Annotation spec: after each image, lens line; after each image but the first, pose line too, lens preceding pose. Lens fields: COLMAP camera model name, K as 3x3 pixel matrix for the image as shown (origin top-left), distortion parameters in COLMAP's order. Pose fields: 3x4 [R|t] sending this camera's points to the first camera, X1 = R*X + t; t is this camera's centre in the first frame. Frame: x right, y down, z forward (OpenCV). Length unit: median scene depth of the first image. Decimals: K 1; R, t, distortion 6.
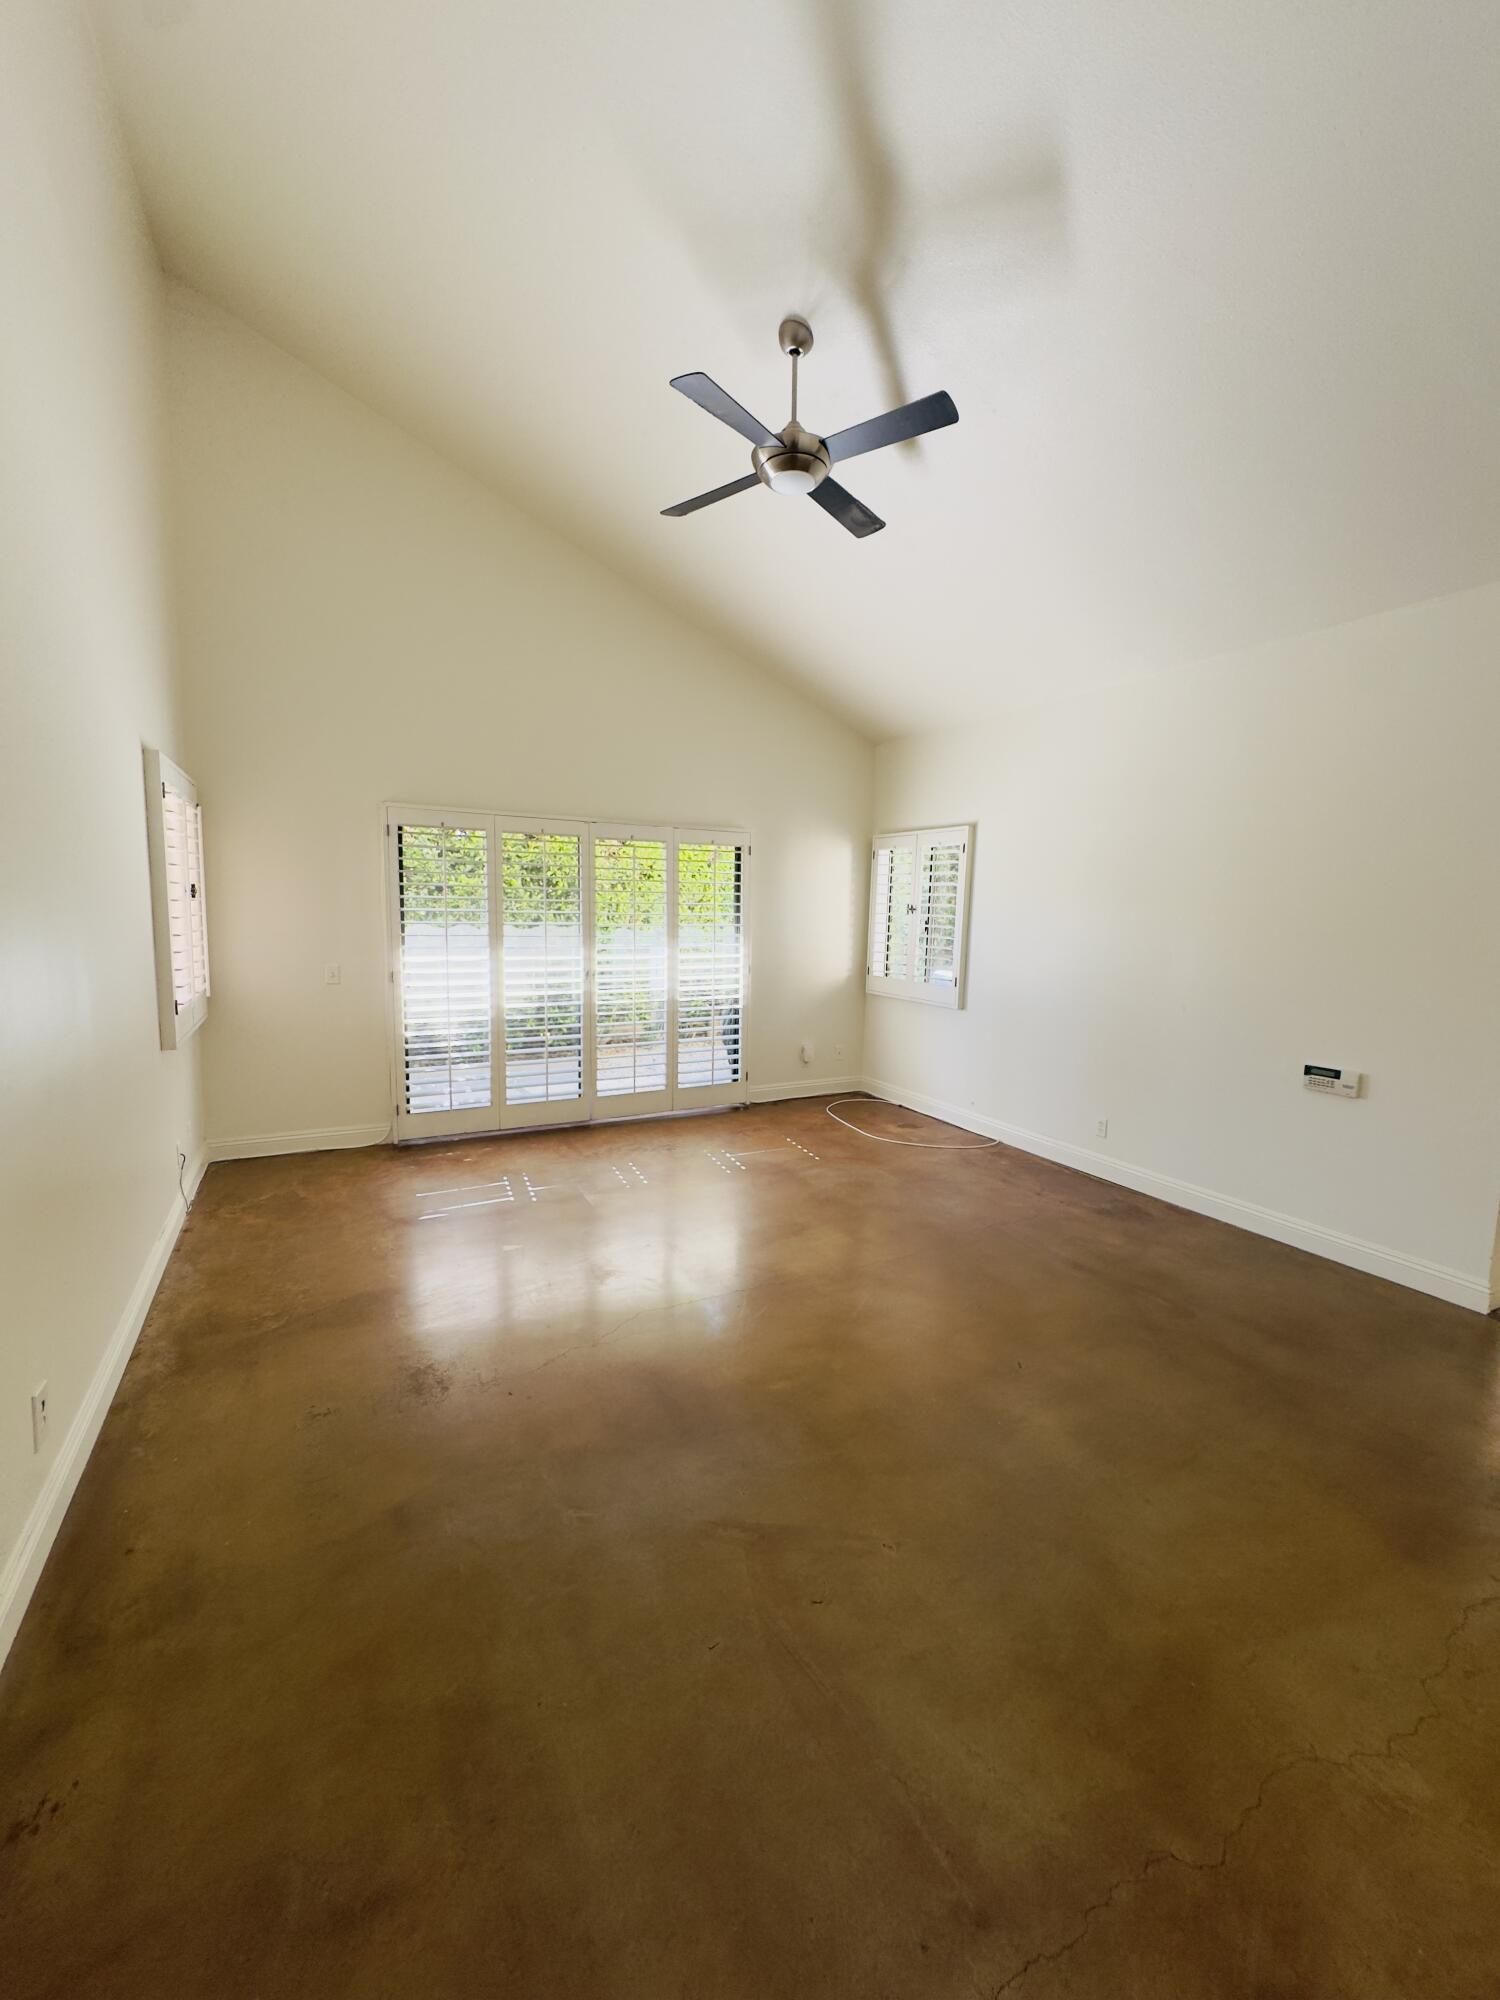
lens RADIAL K [[800.5, 0, 746.0], [0, 800.5, 996.7], [0, 0, 1]] dist [-0.002164, 0.001063]
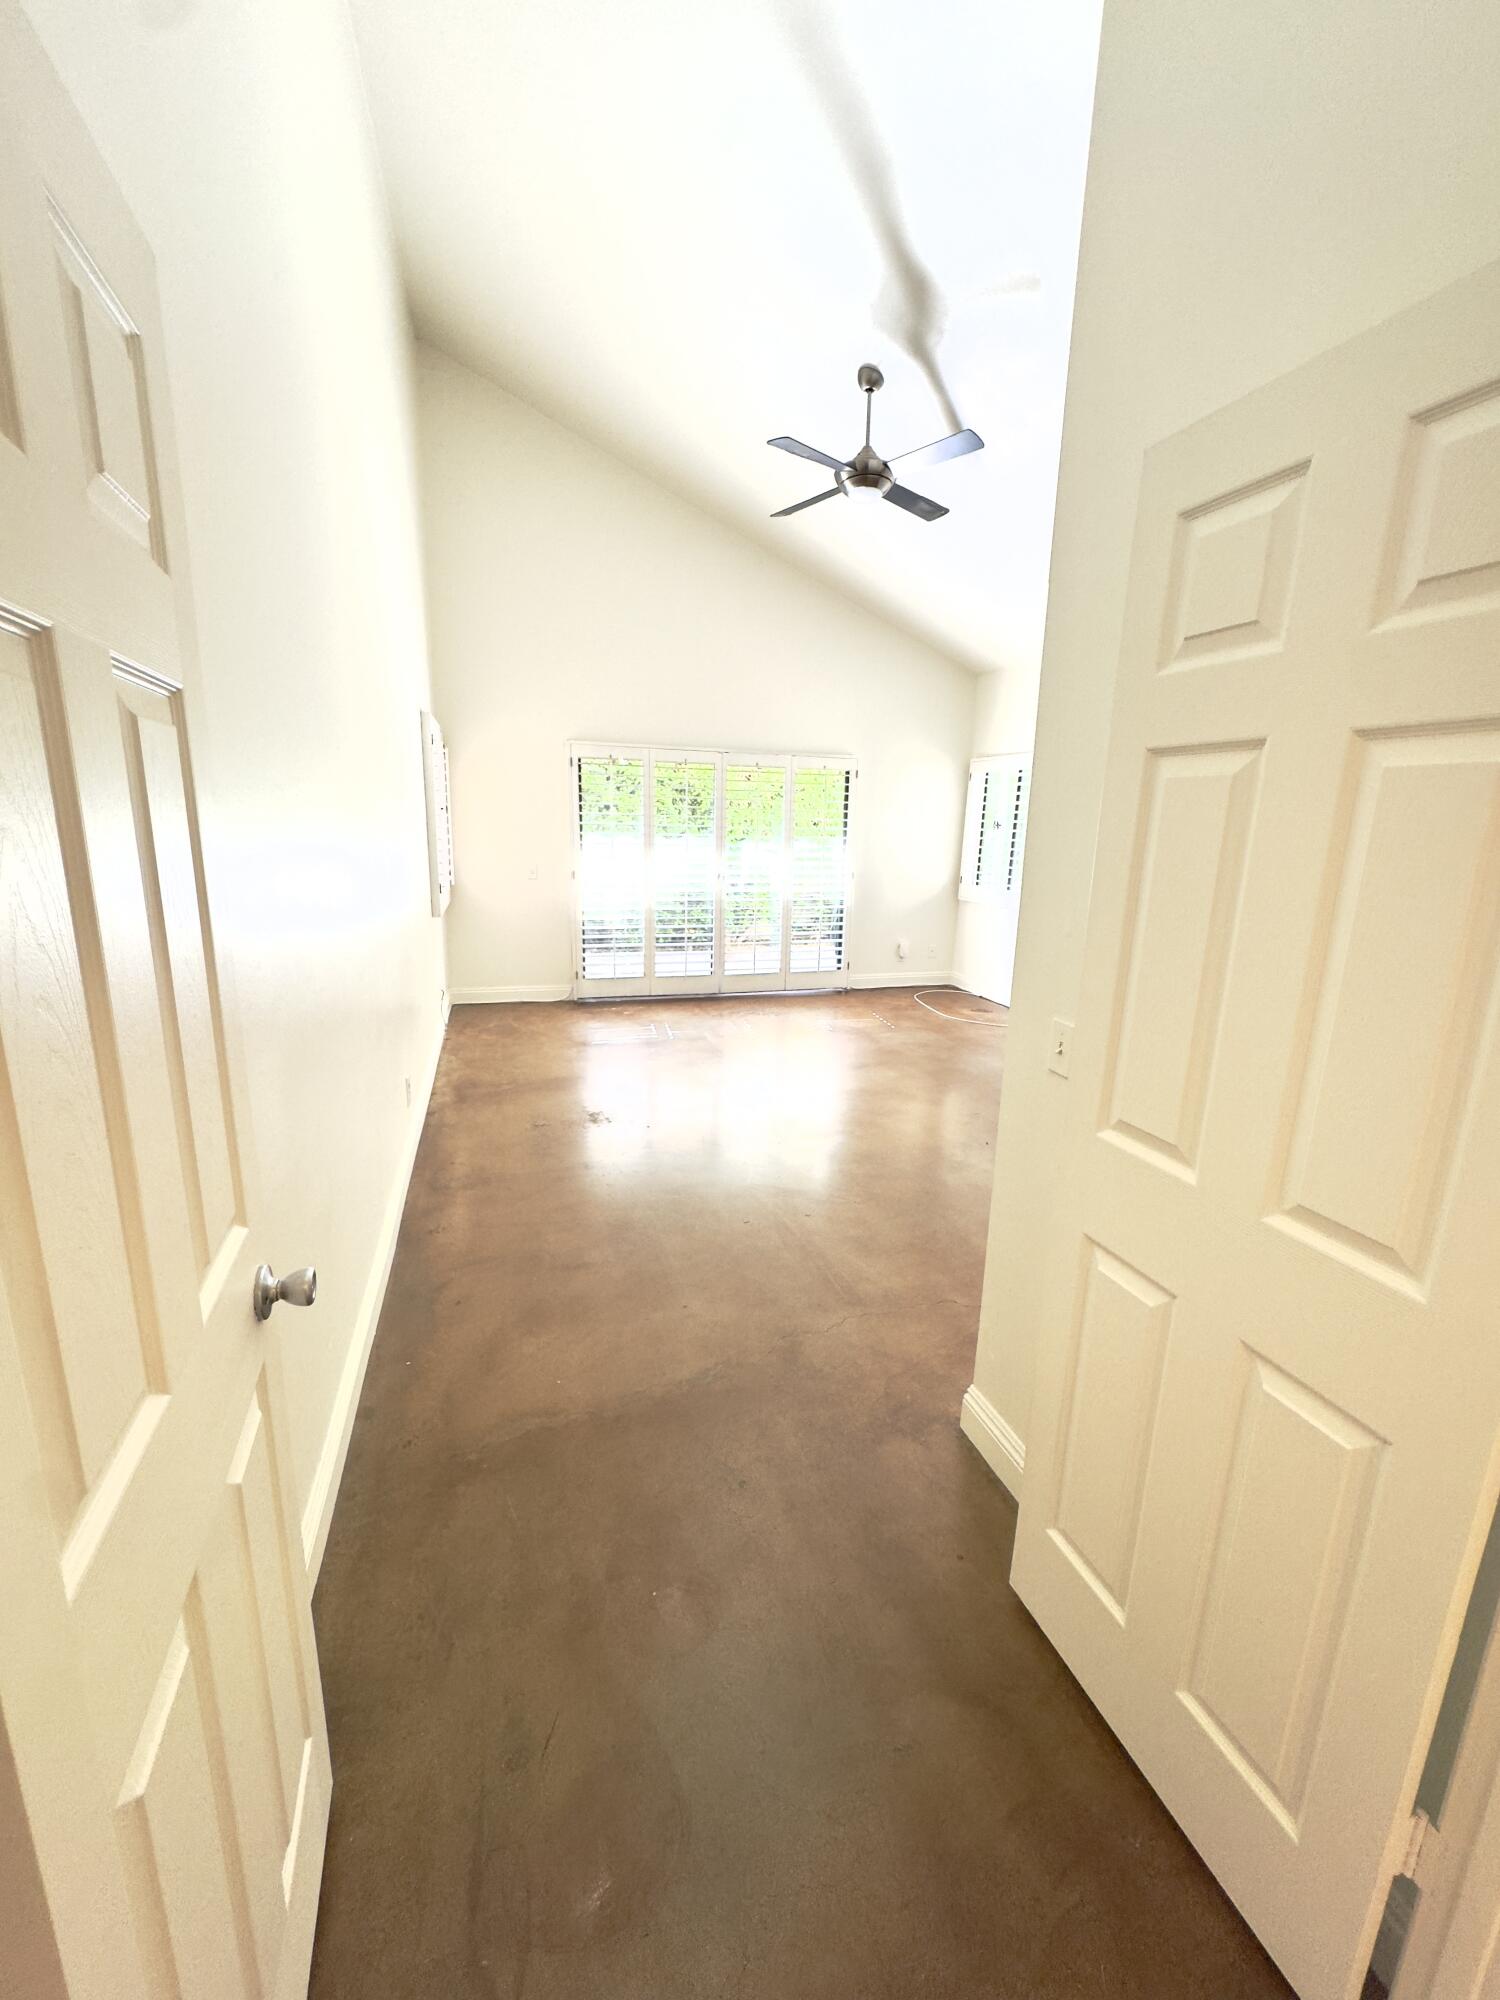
lens RADIAL K [[800.5, 0, 746.8], [0, 800.5, 998.3], [0, 0, 1]] dist [-0.002164, 0.001063]
pose [[0.981594, 0.044864, -0.185633, 0.096573], [-0.025833, 0.994273, 0.103697, 0.034353], [0.189223, -0.096993, 0.977132, -0.264750]]
